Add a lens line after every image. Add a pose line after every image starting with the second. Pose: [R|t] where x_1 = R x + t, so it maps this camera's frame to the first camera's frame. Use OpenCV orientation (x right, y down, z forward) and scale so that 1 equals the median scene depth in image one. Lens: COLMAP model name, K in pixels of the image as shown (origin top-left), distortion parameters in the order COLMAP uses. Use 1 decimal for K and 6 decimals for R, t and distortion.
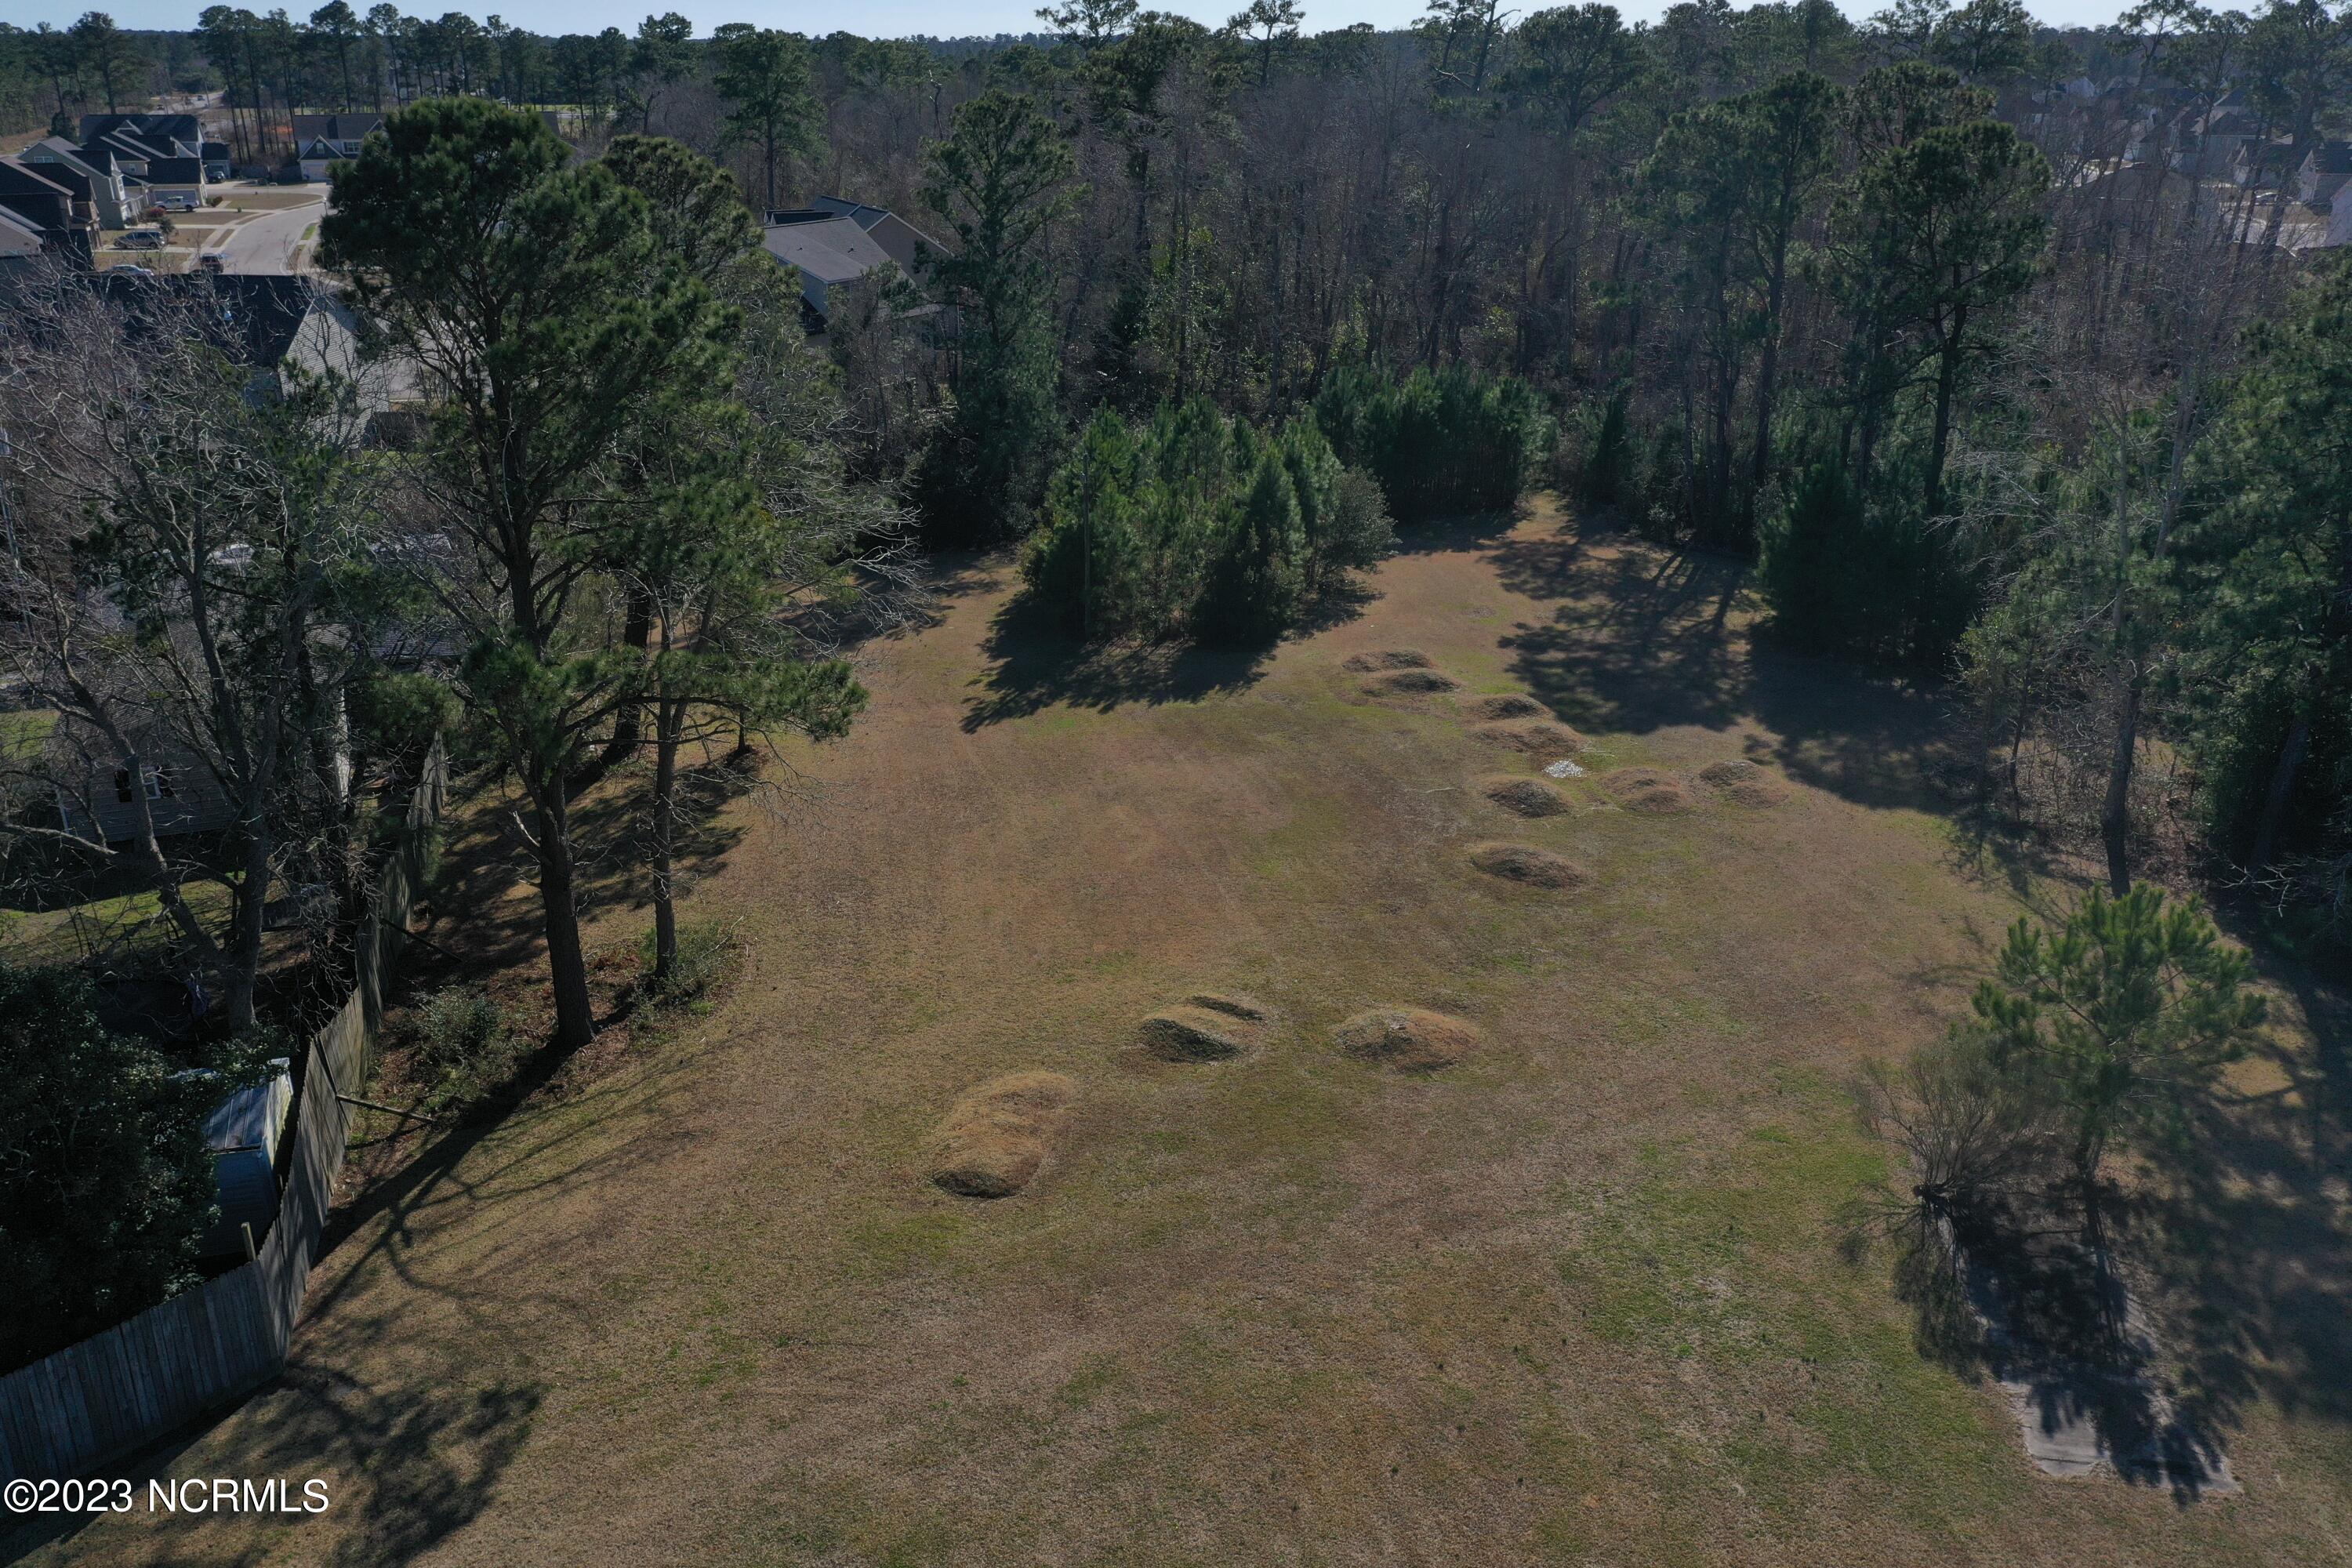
lens RADIAL K [[1872.1, 0, 1174.1], [0, 1872.1, 779.4], [0, 0, 1]] dist [0.008627, -0.001812]
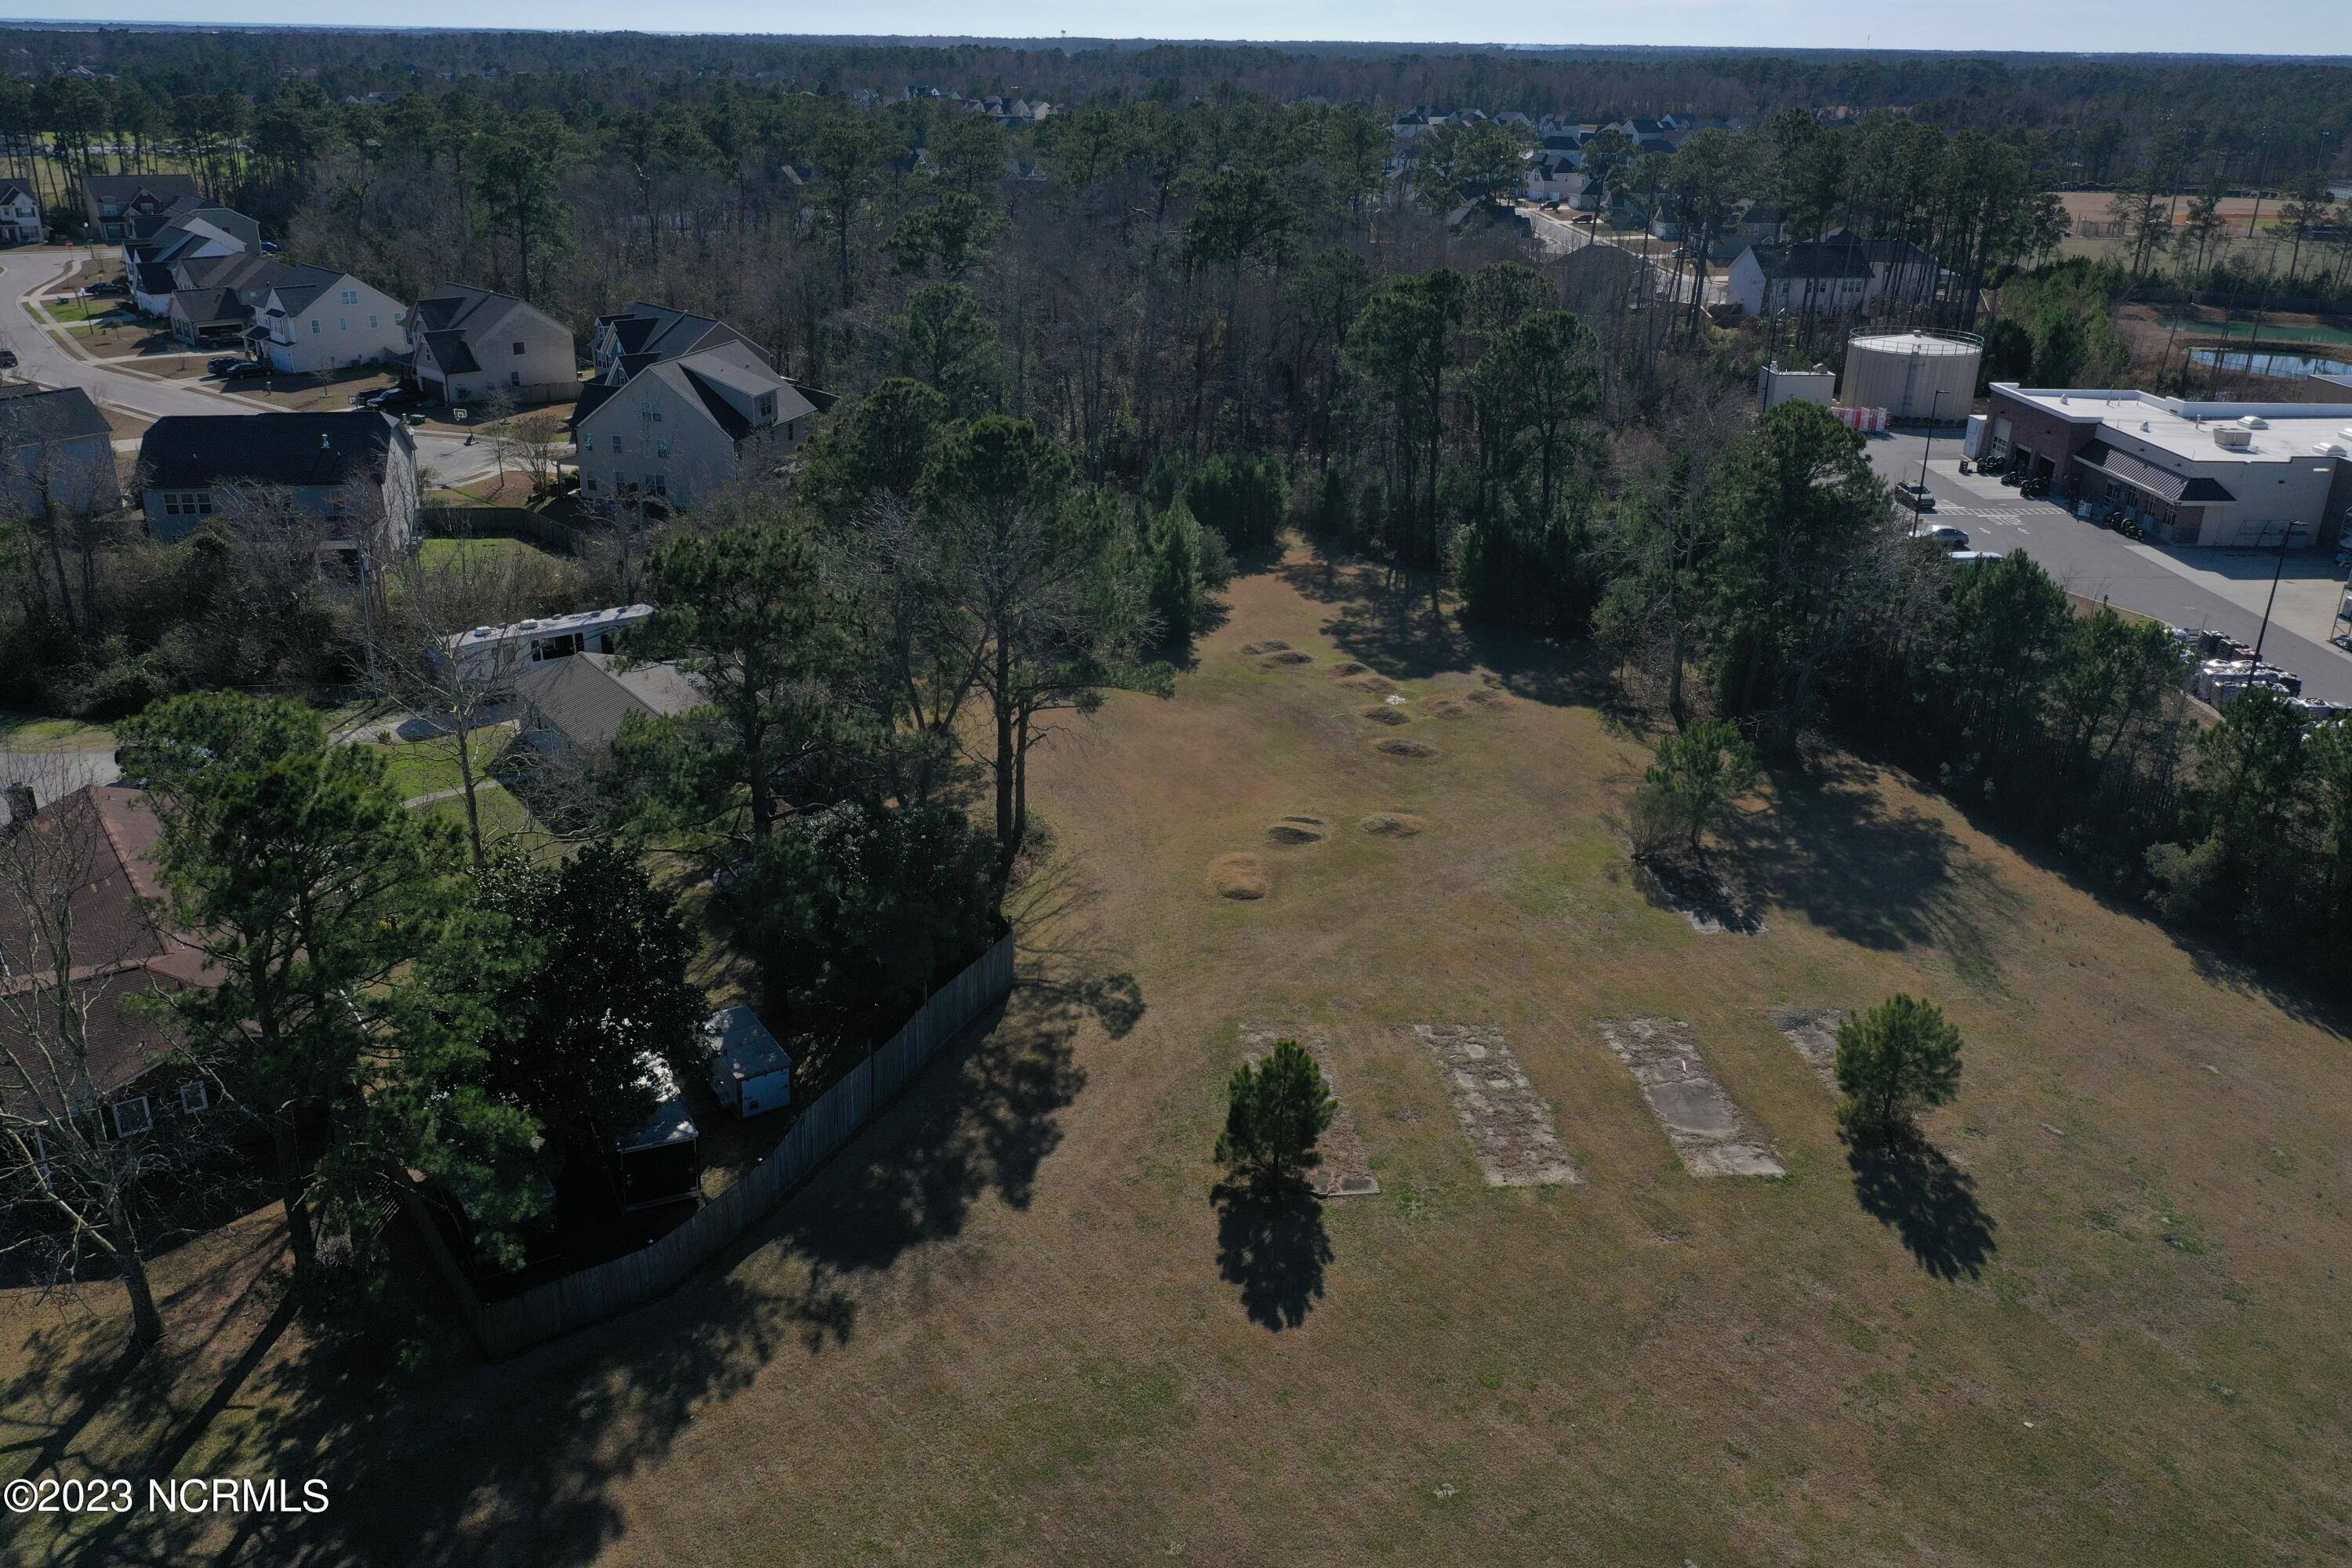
lens RADIAL K [[1872.1, 0, 1152.8], [0, 1872.1, 772.4], [0, 0, 1]] dist [0.008627, -0.001812]
pose [[0.967623, -0.080843, 0.239104, -0.478888], [0.080278, 0.996699, 0.012117, 0.024790], [-0.239295, 0.007470, 0.970918, -0.735401]]
